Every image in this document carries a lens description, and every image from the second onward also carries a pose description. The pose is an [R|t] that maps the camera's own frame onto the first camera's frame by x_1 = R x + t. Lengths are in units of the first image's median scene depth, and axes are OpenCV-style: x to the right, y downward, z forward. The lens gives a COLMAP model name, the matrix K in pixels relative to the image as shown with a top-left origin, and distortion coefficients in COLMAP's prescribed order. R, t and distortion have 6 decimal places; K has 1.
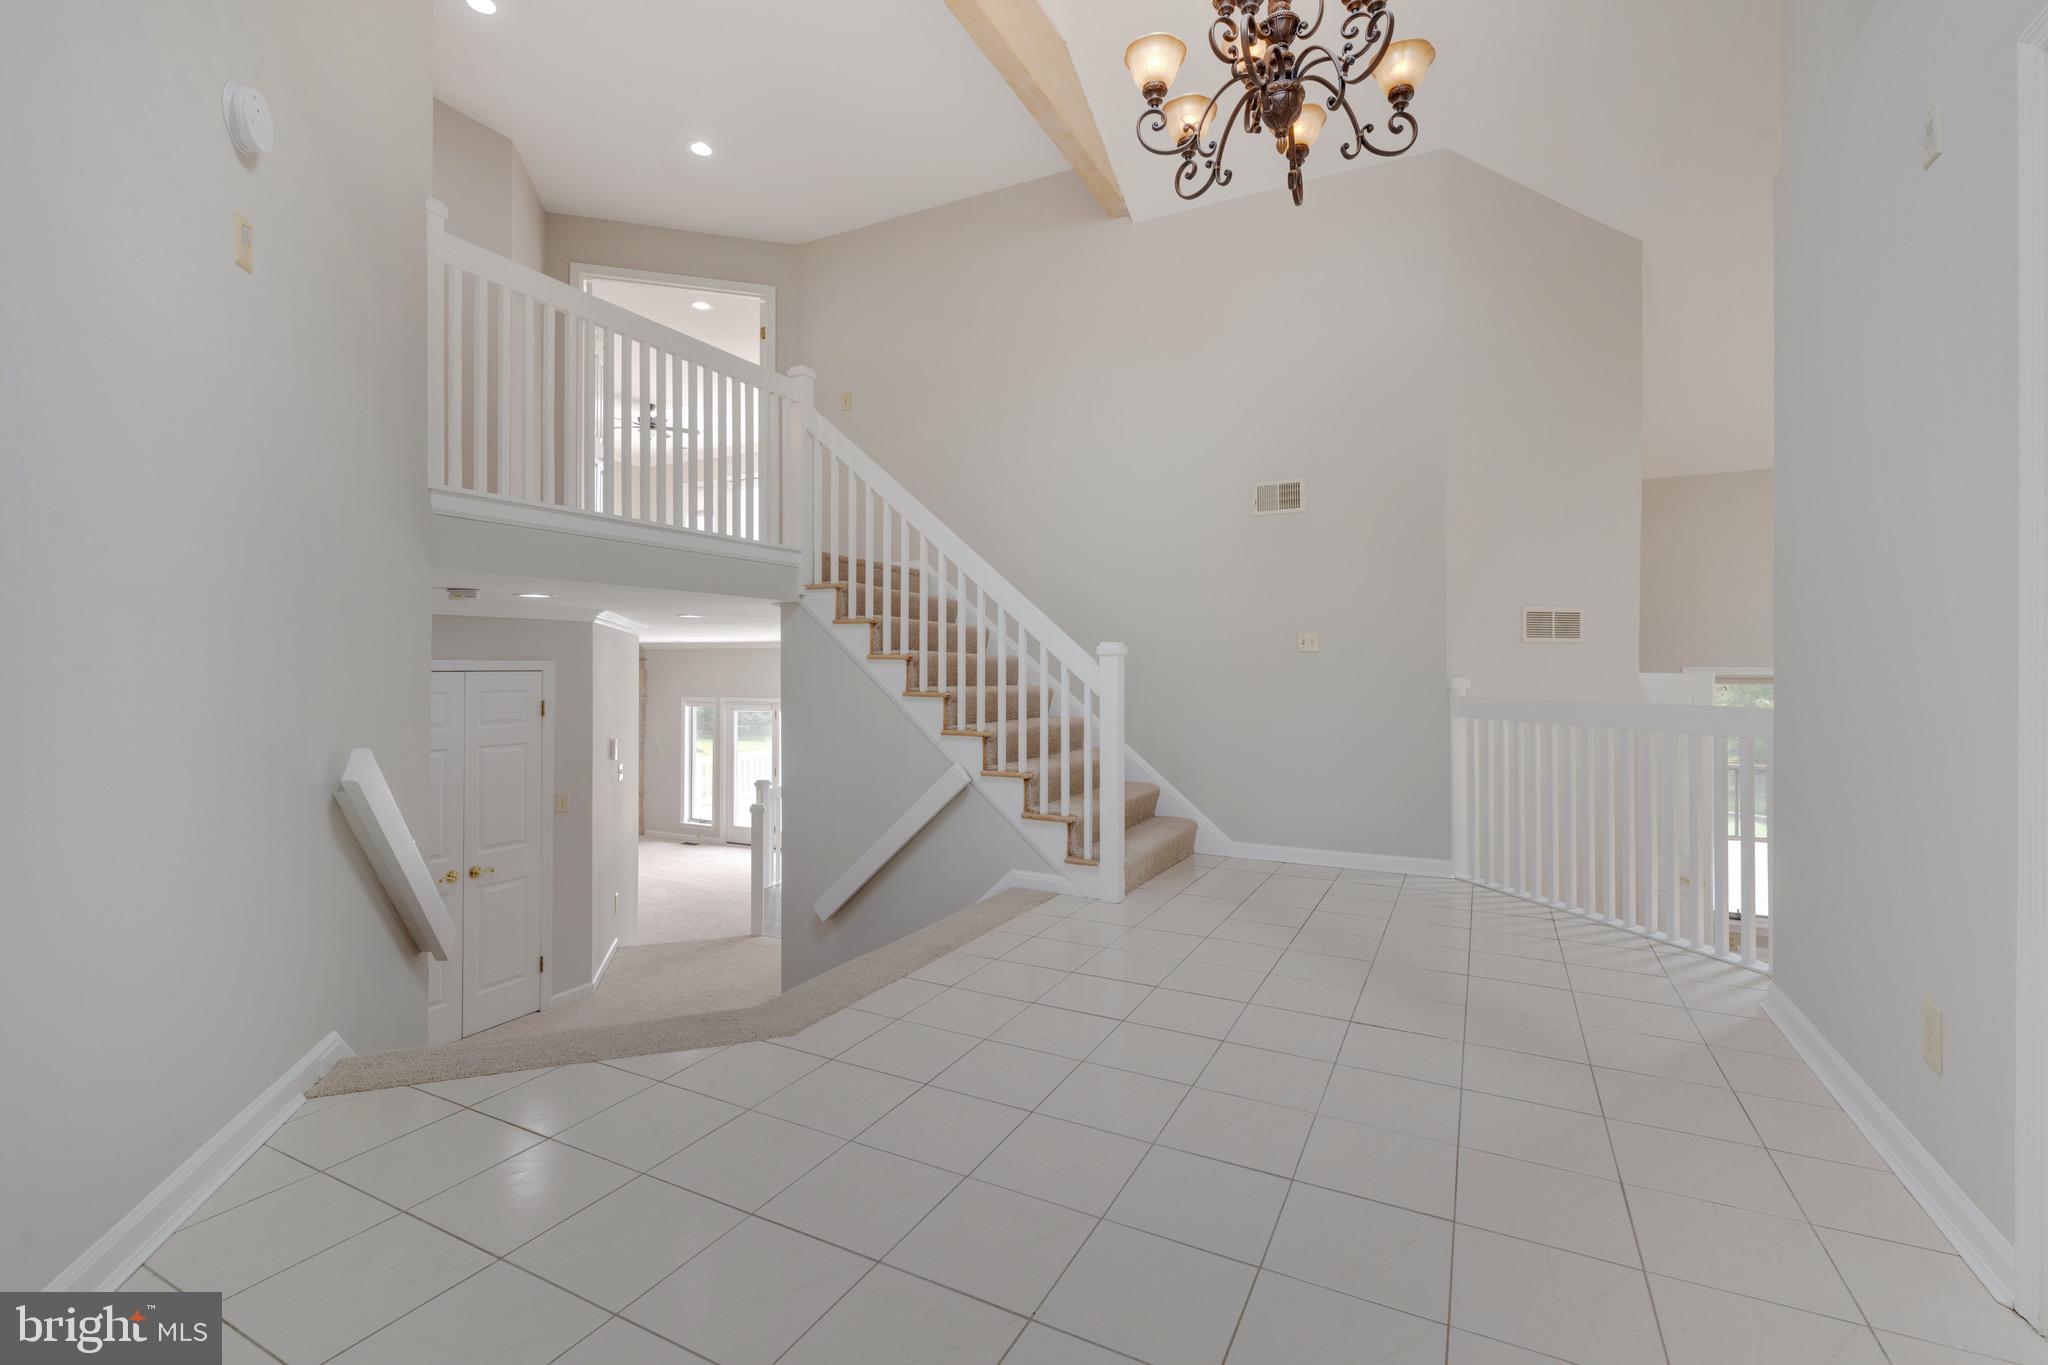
lens RADIAL K [[900.6, 0, 1029.7], [0, 900.6, 669.7], [0, 0, 1]] dist [-0.000808, -0.000931]
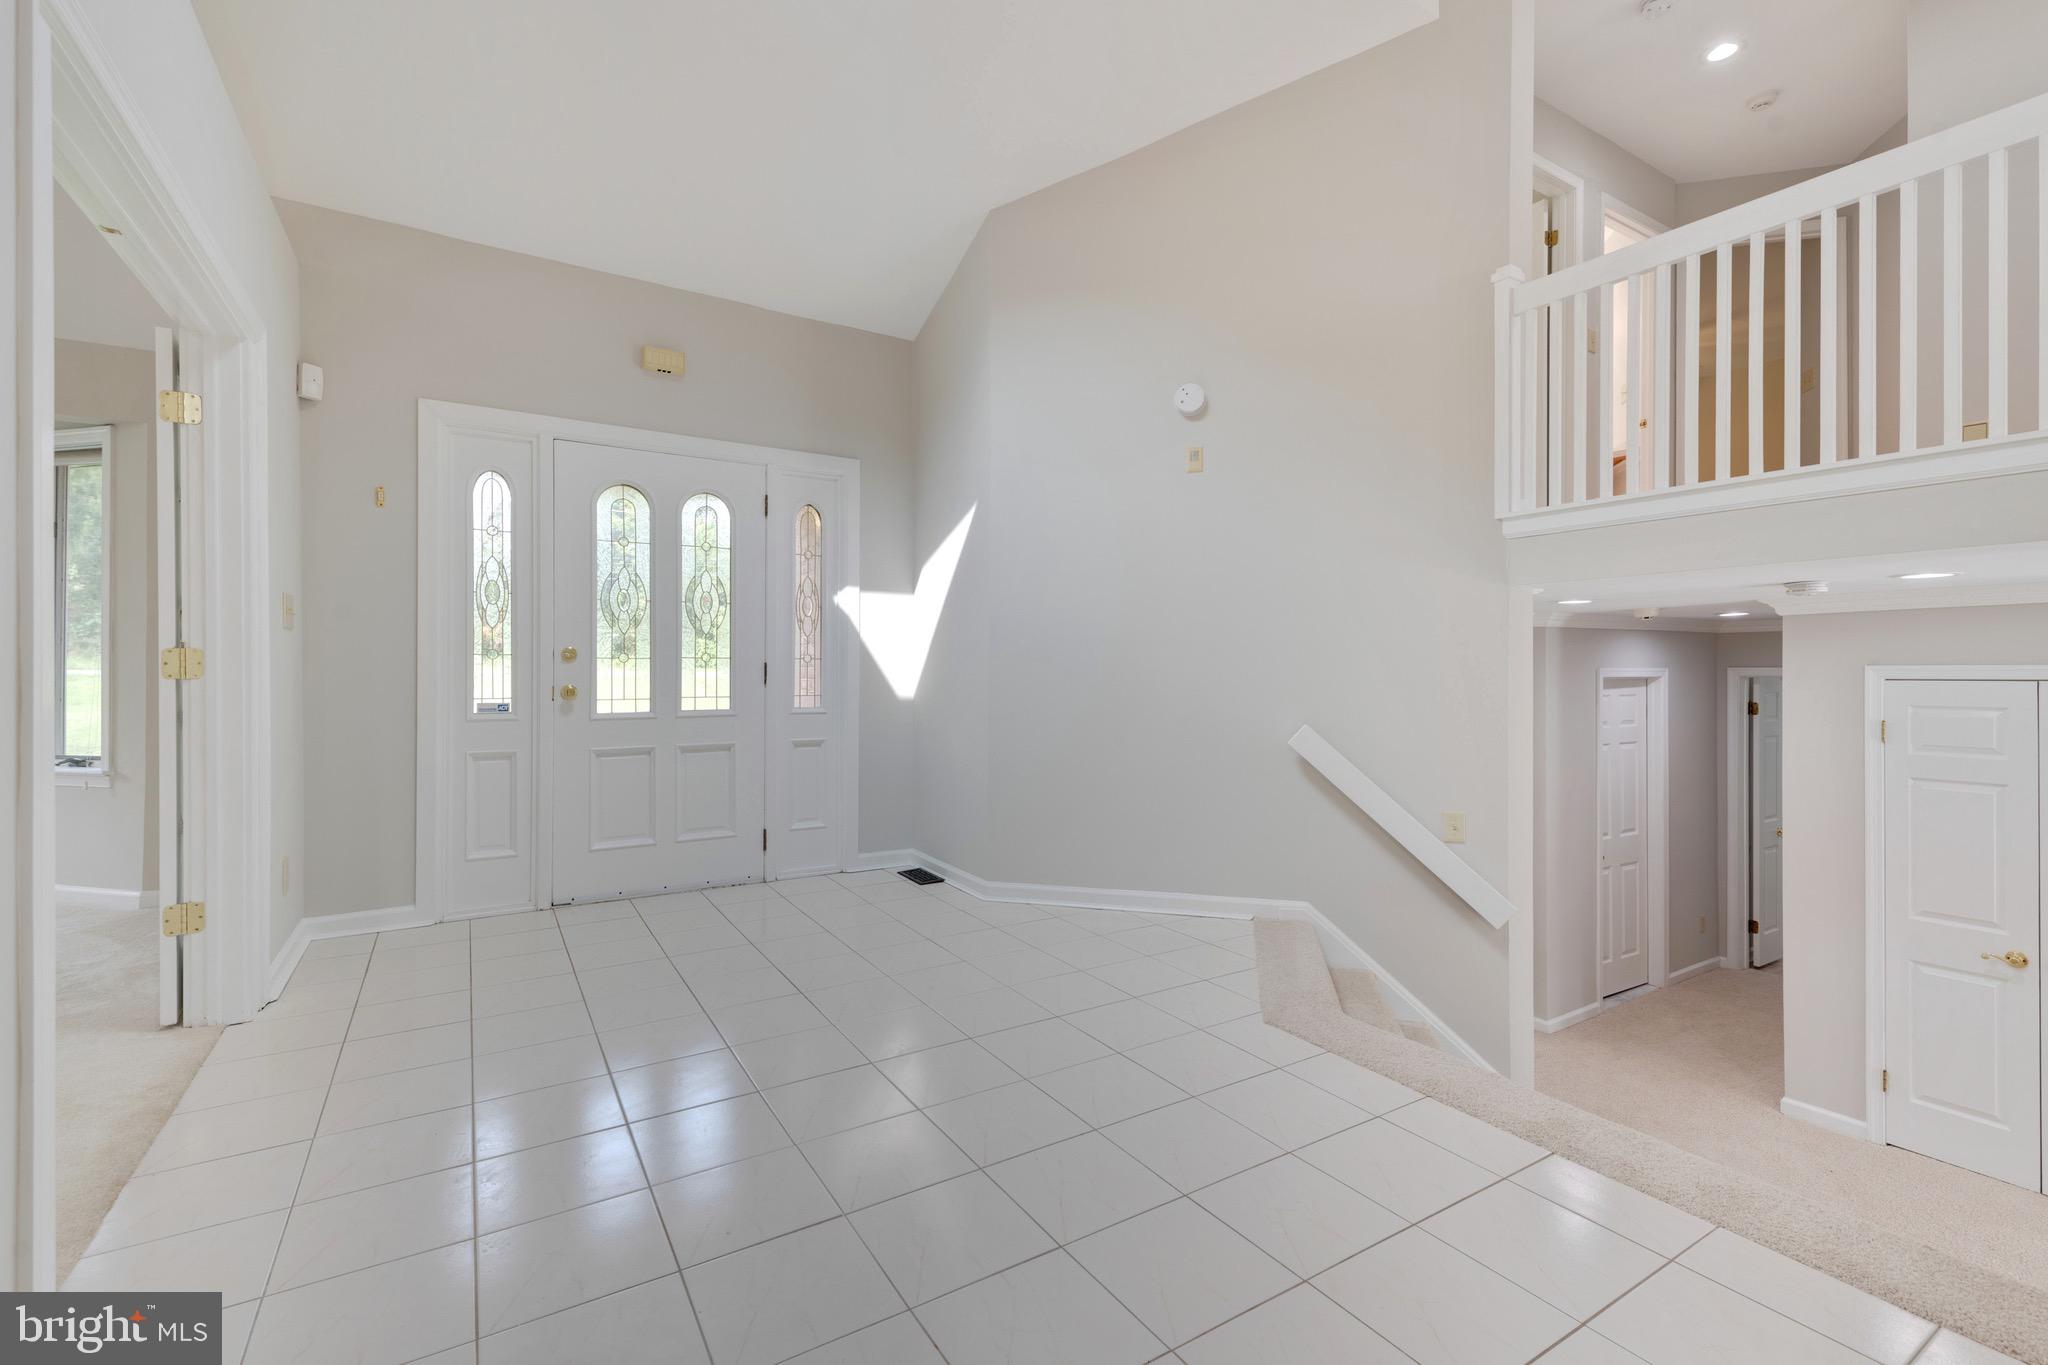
lens RADIAL K [[900.6, 0, 1036.0], [0, 900.6, 678.9], [0, 0, 1]] dist [-0.000808, -0.000931]
pose [[-0.505156, -0.002073, -0.863026, 0.529641], [-0.008850, 0.999957, 0.002778, 0.005652], [0.862983, 0.009041, -0.505152, 0.889948]]
